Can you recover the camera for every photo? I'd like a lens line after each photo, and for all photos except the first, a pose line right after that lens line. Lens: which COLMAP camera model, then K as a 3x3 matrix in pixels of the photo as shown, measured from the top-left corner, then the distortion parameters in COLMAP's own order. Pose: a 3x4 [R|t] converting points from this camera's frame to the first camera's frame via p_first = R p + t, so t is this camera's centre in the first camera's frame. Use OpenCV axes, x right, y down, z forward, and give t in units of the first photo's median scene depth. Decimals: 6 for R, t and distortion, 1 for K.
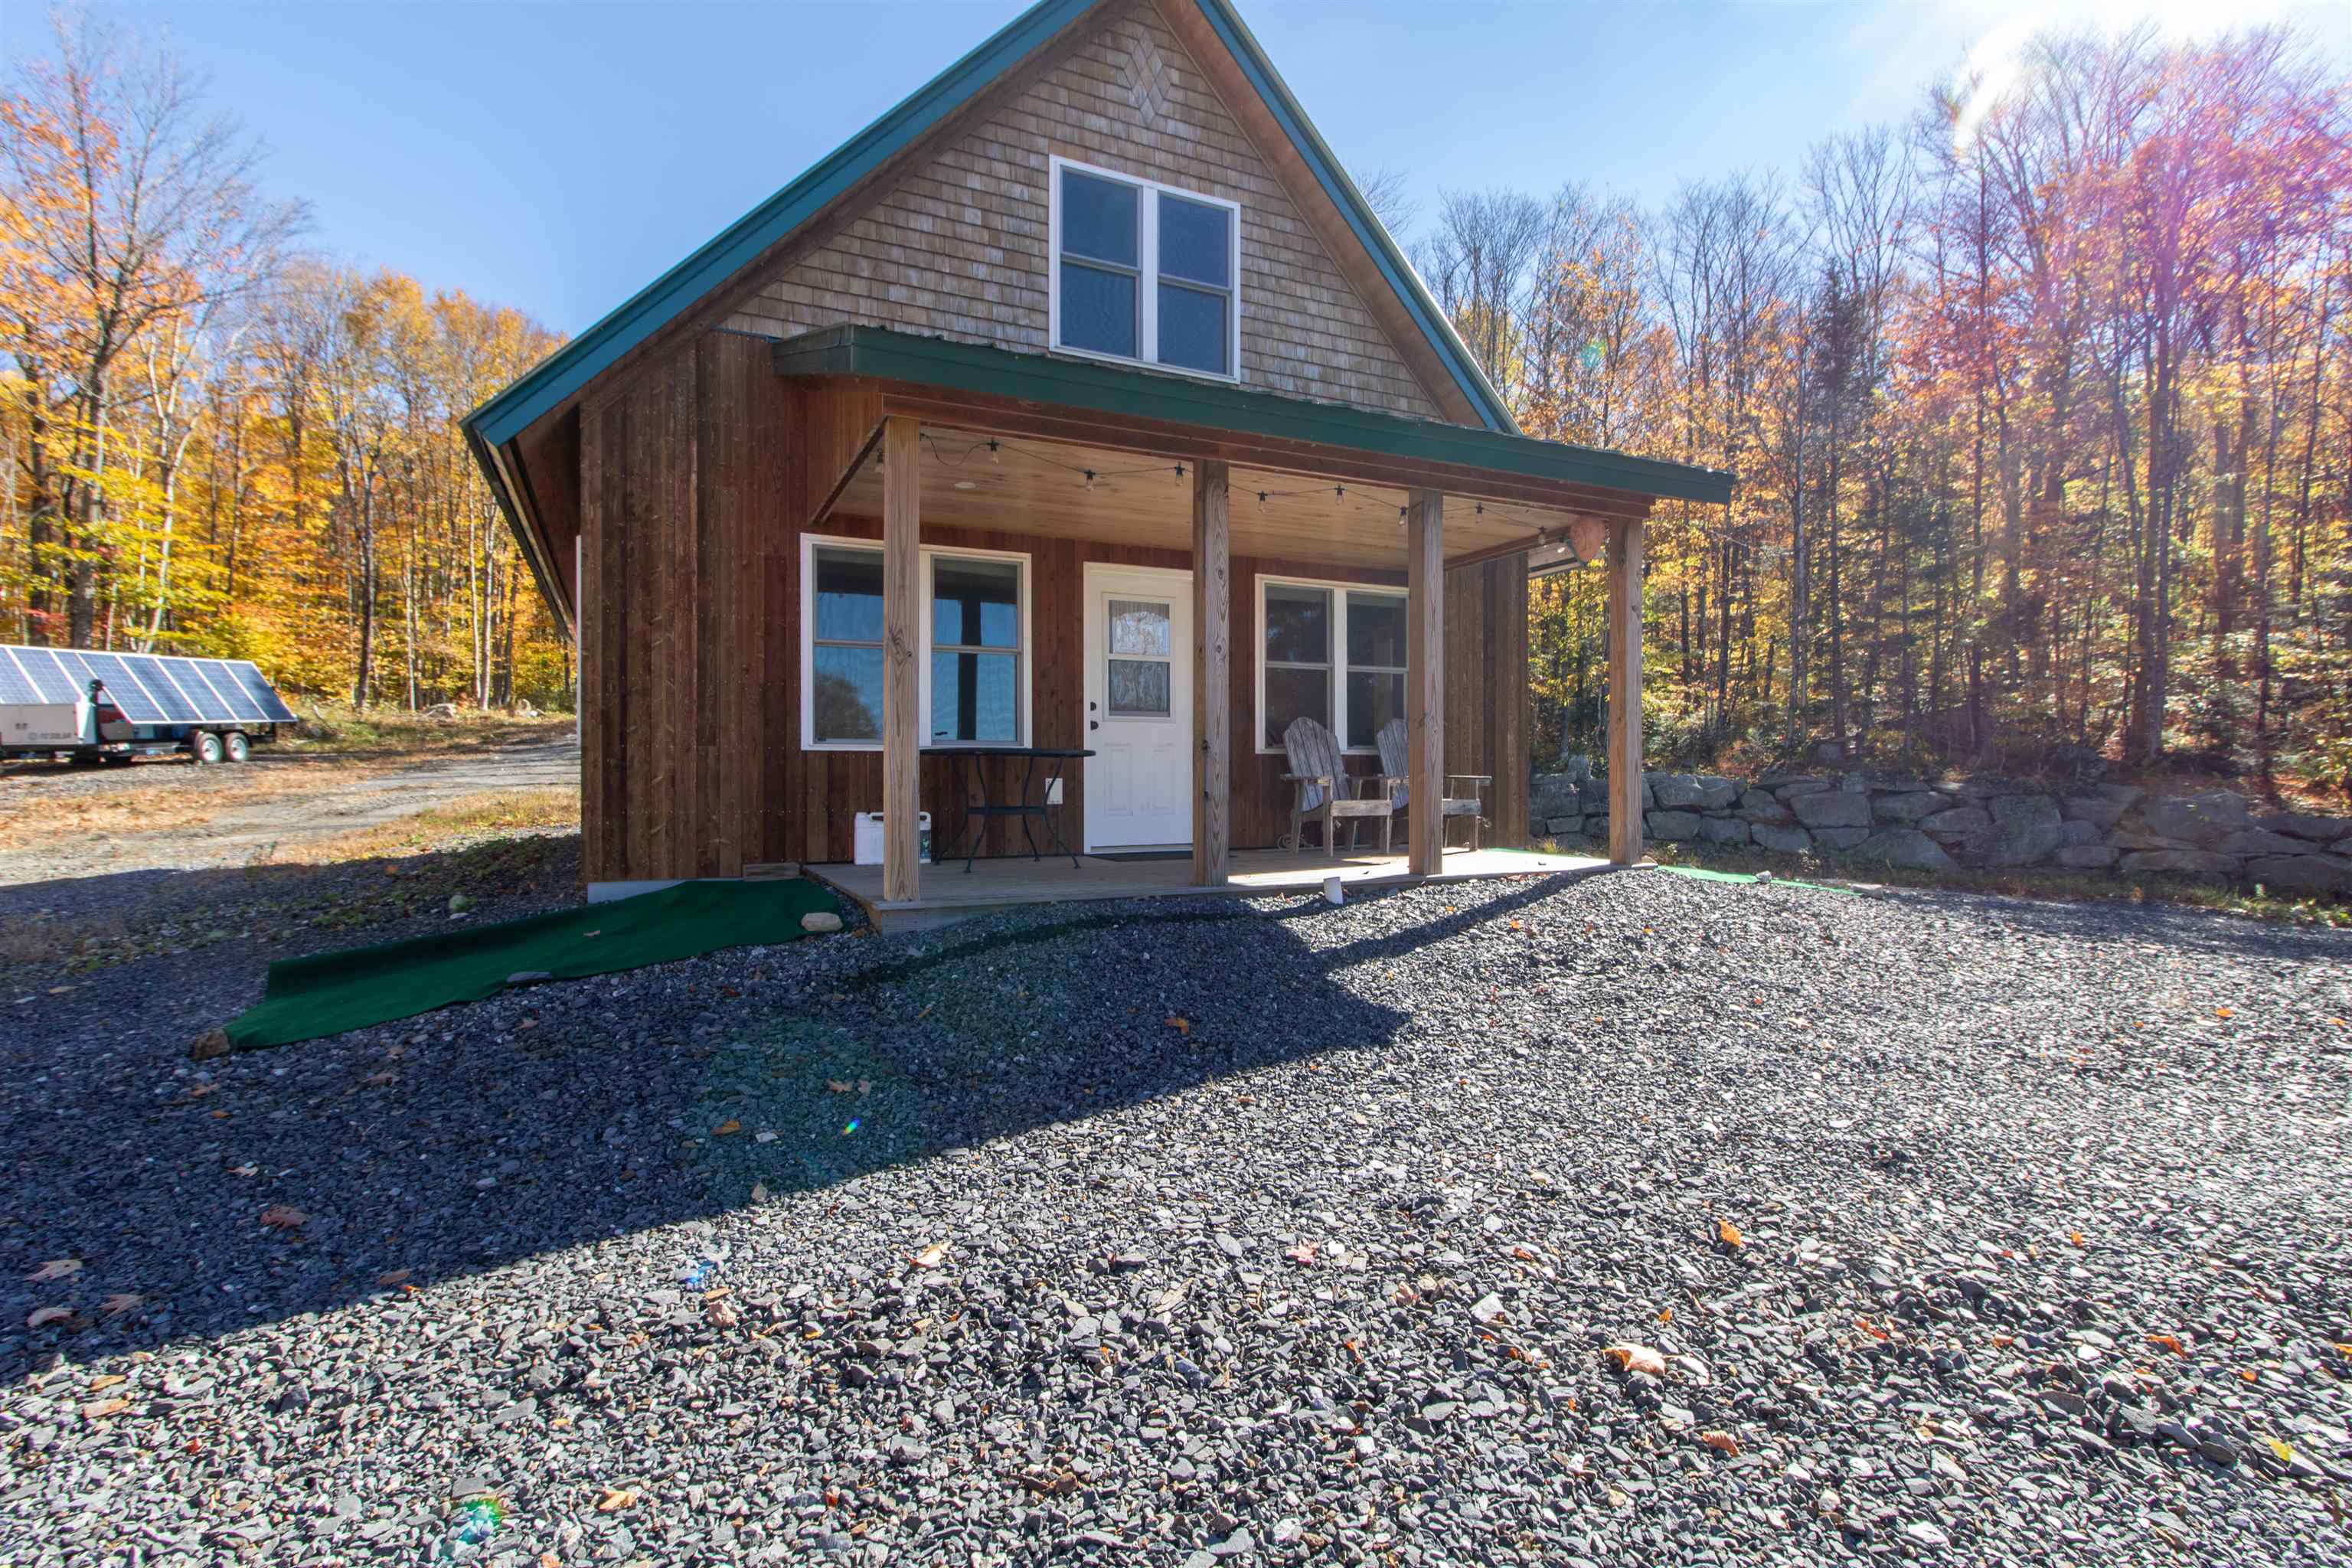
lens RADIAL K [[1123.6, 0, 1178.2], [0, 1123.6, 776.4], [0, 0, 1]] dist [0.003003, -0.000264]
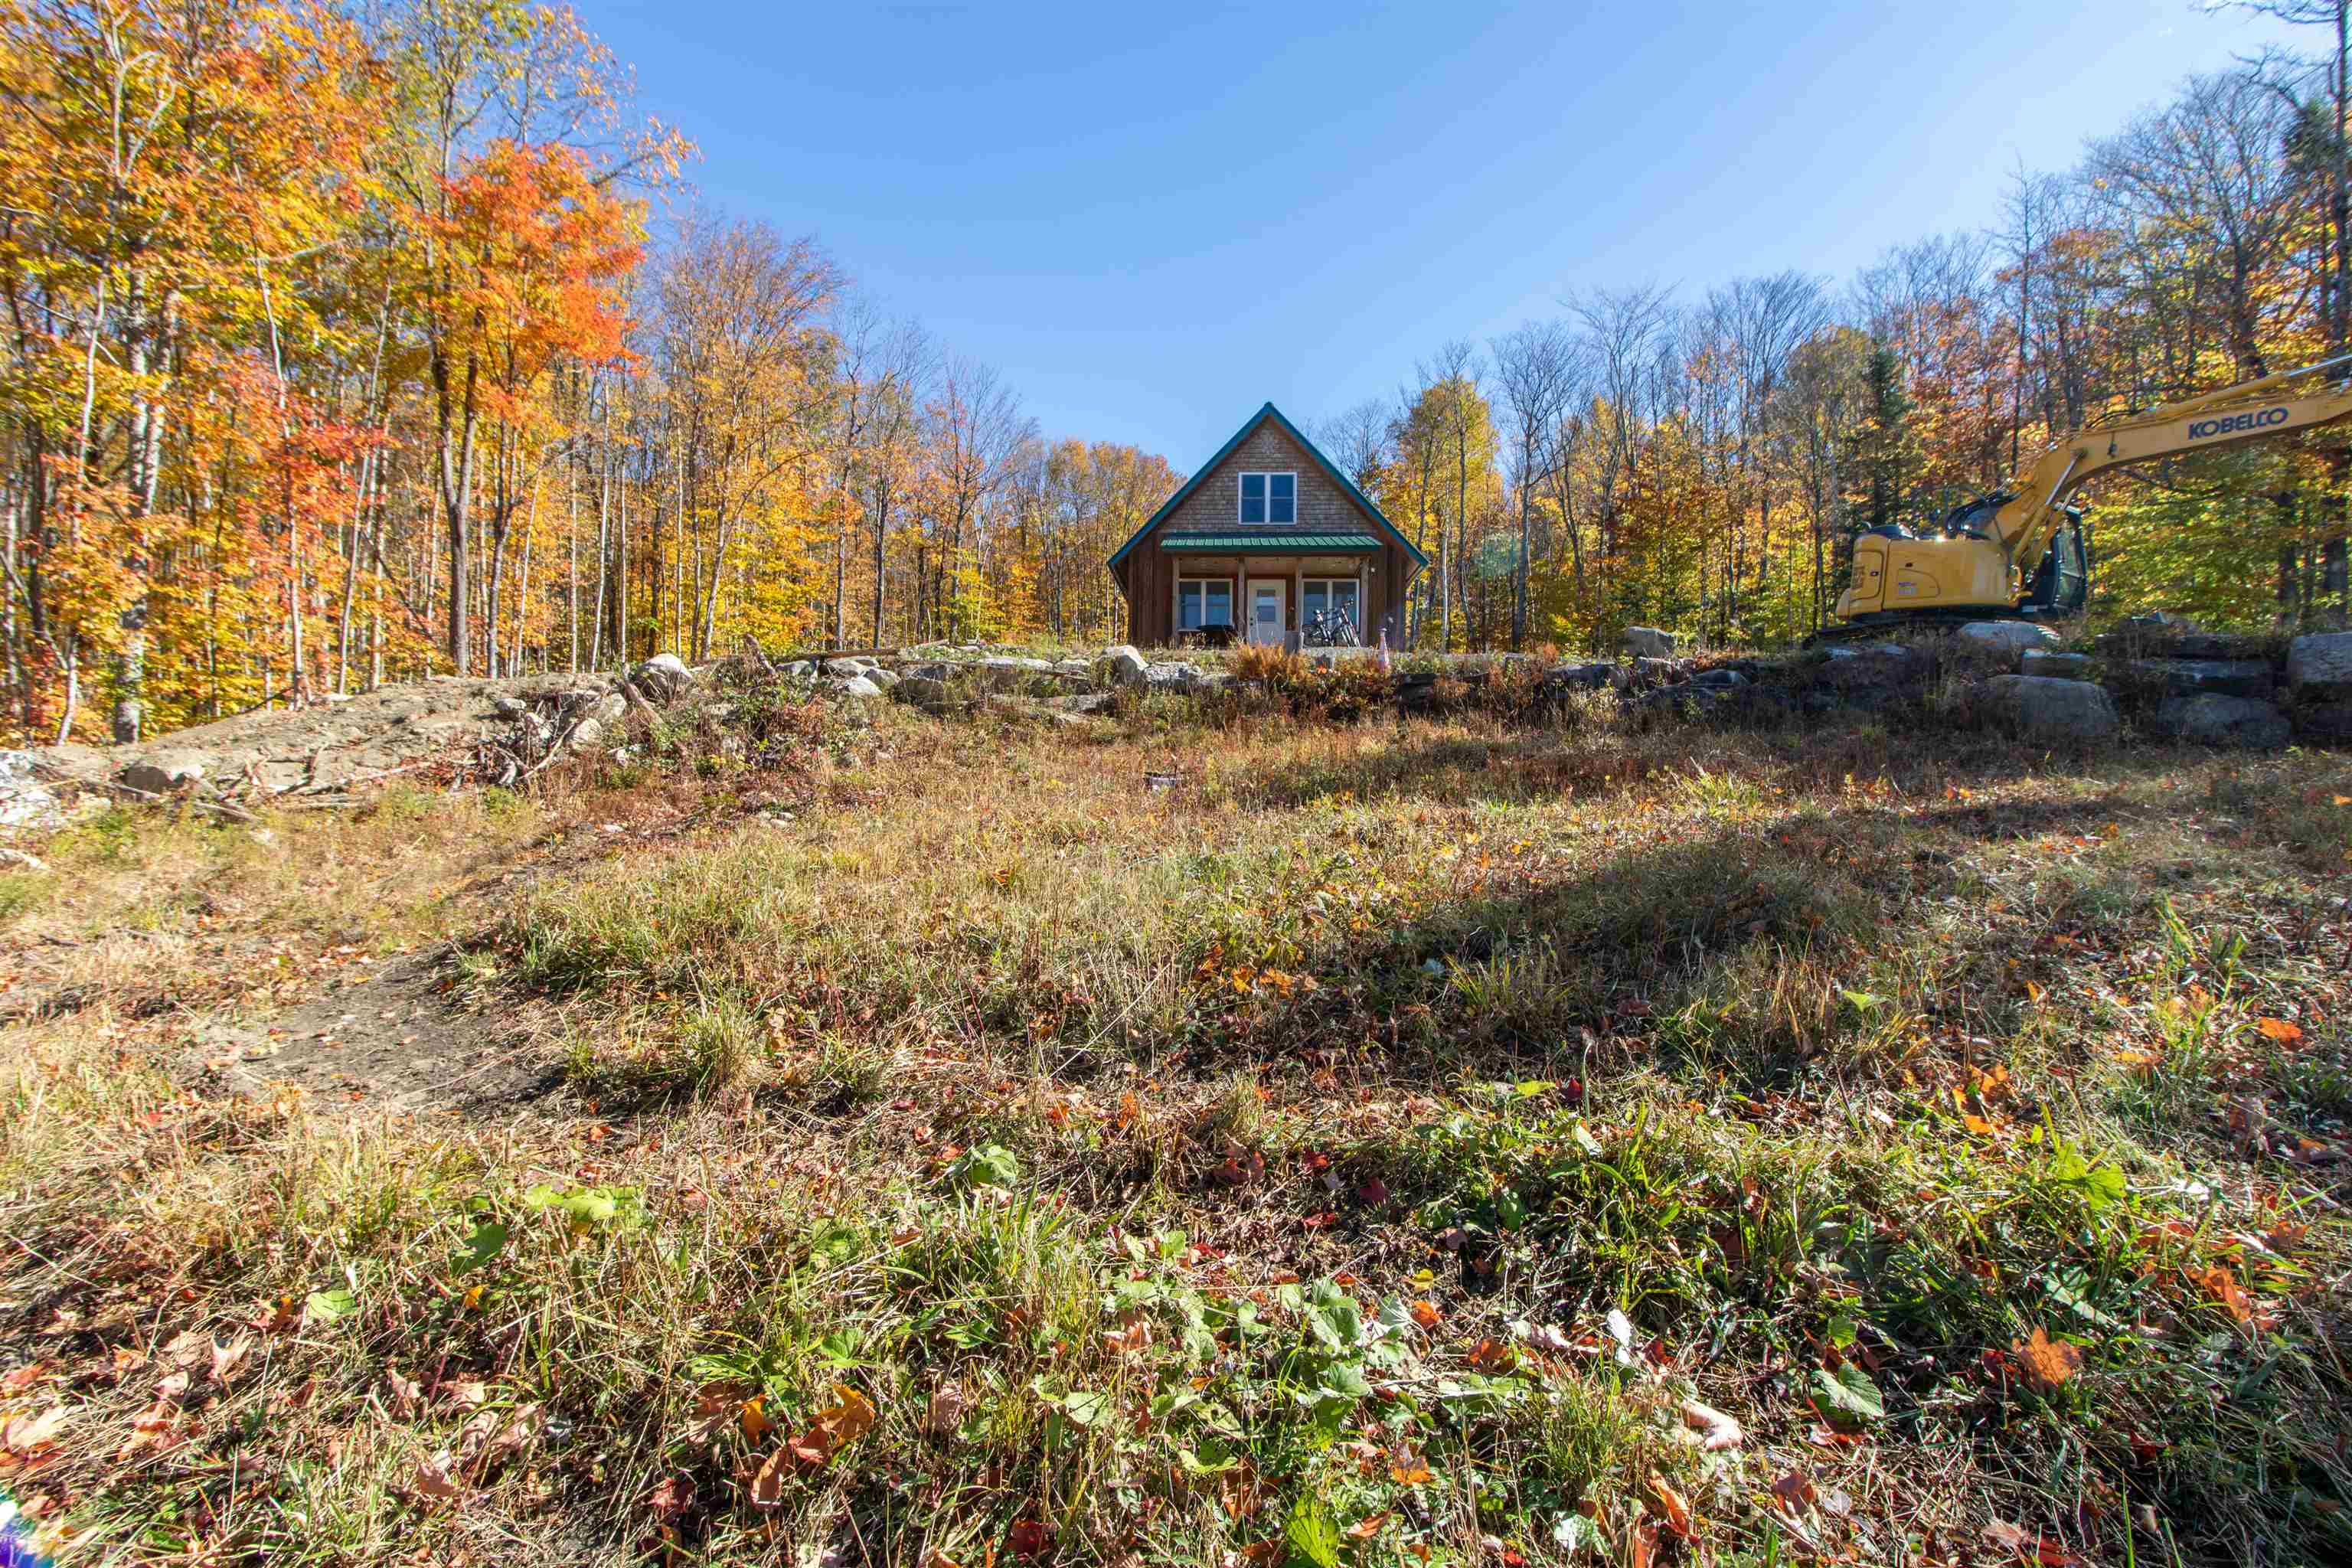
lens RADIAL K [[1095.3, 0, 1172.1], [0, 1095.3, 778.5], [0, 0, 1]] dist [-0.000026, 0.000160]
pose [[0.877765, 0.006830, -0.479043, 0.373270], [-0.012373, 0.999888, -0.008416, 0.129541], [0.478931, 0.013314, 0.877751, -0.593993]]
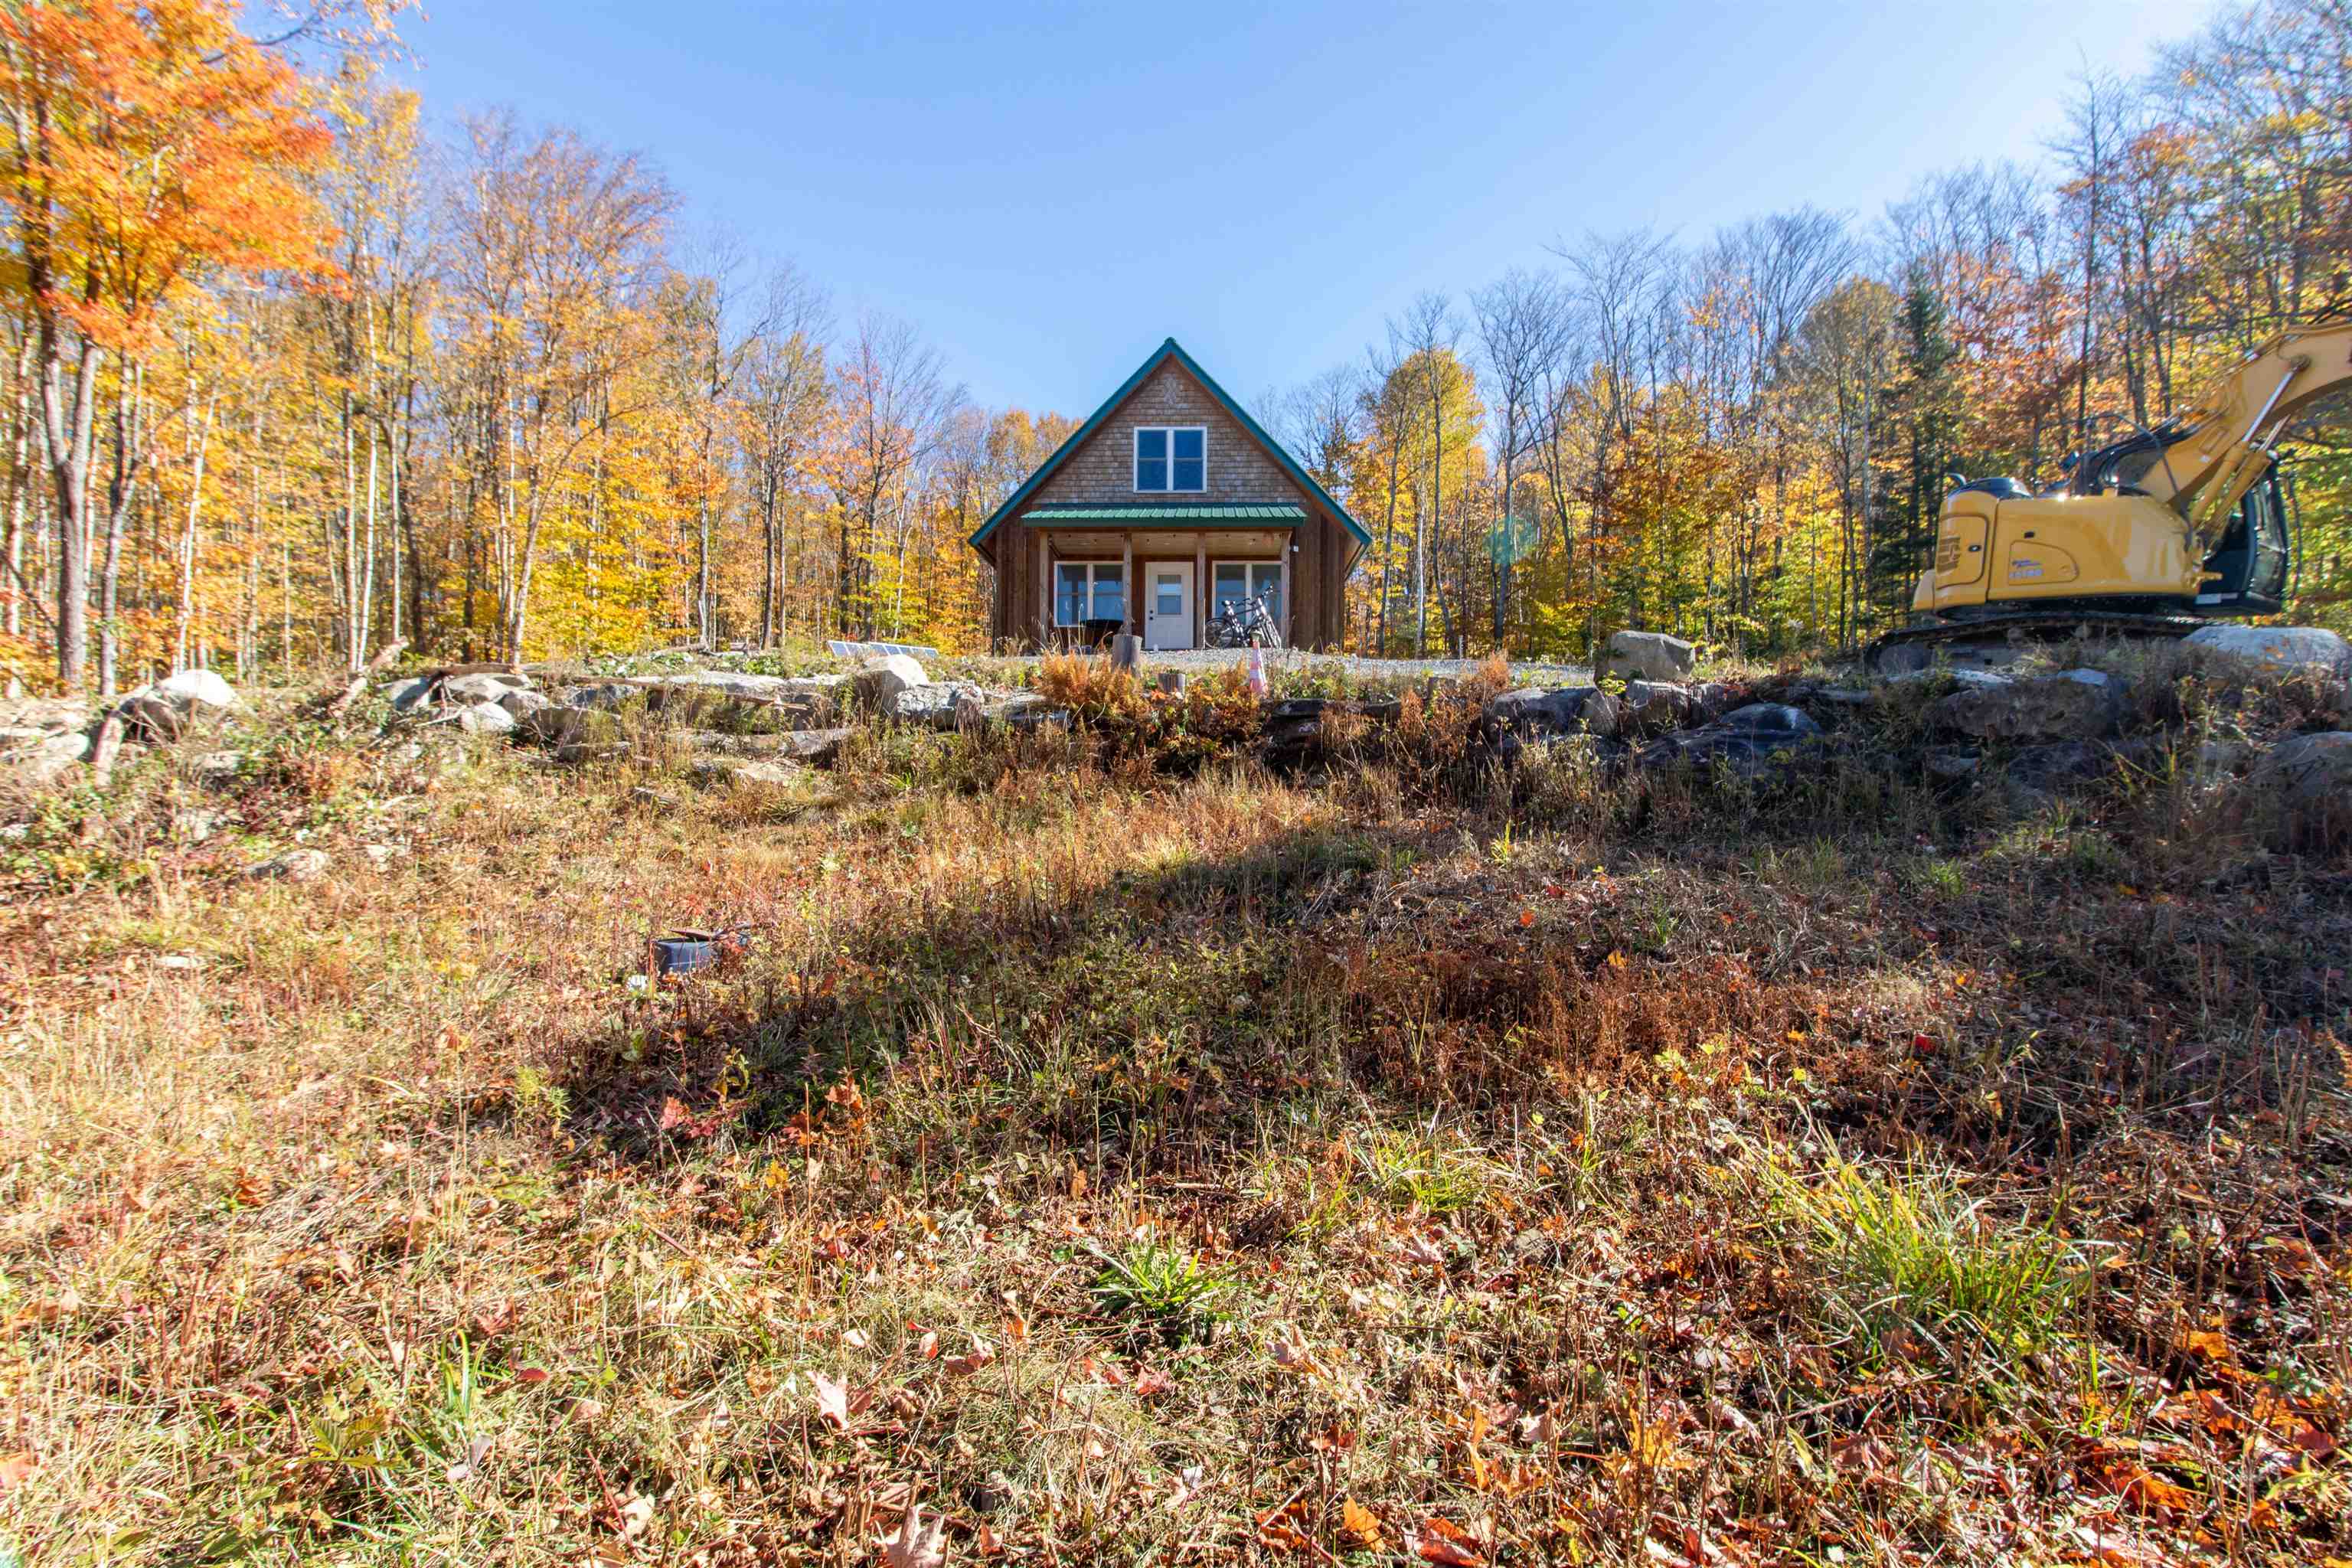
lens RADIAL K [[1123.6, 0, 1178.2], [0, 1123.6, 776.4], [0, 0, 1]] dist [0.003003, -0.000264]
pose [[0.884994, 0.005207, -0.465574, 0.355433], [-0.007477, 0.999967, -0.003029, 0.098264], [0.465543, 0.006161, 0.885004, -0.406016]]
